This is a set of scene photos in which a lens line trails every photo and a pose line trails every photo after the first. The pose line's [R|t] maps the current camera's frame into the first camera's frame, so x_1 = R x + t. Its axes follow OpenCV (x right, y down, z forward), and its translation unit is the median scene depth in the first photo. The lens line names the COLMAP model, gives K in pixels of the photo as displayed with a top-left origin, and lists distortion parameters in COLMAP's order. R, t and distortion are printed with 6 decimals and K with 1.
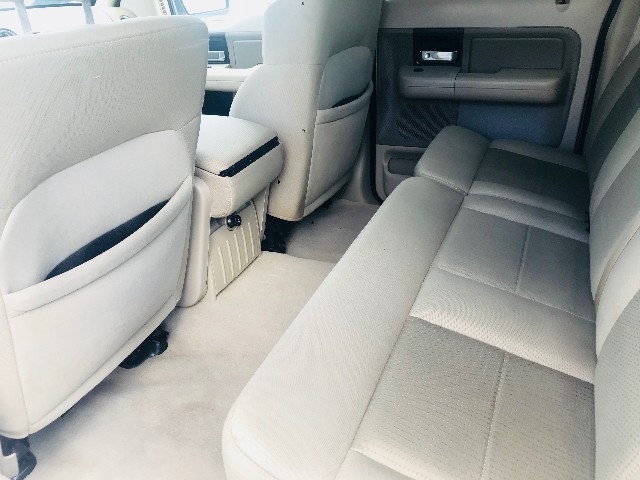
lens RADIAL K [[535.4, 0, 314.8], [0, 535.4, 233.2], [0, 0, 1]] dist [0.010612, -0.010177]
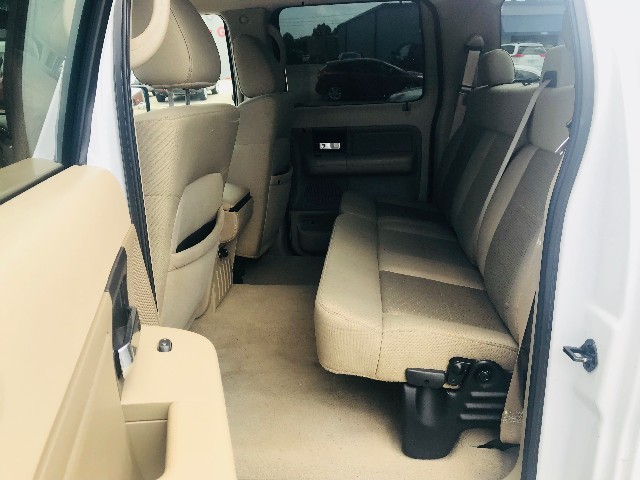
lens RADIAL K [[535.4, 0, 314.8], [0, 535.4, 233.2], [0, 0, 1]] dist [0.010612, -0.010177]
pose [[0.950575, -0.062334, 0.304174, -0.279269], [0.127166, 0.971868, -0.198244, 0.187328], [-0.283259, 0.227126, 0.931761, -0.288729]]
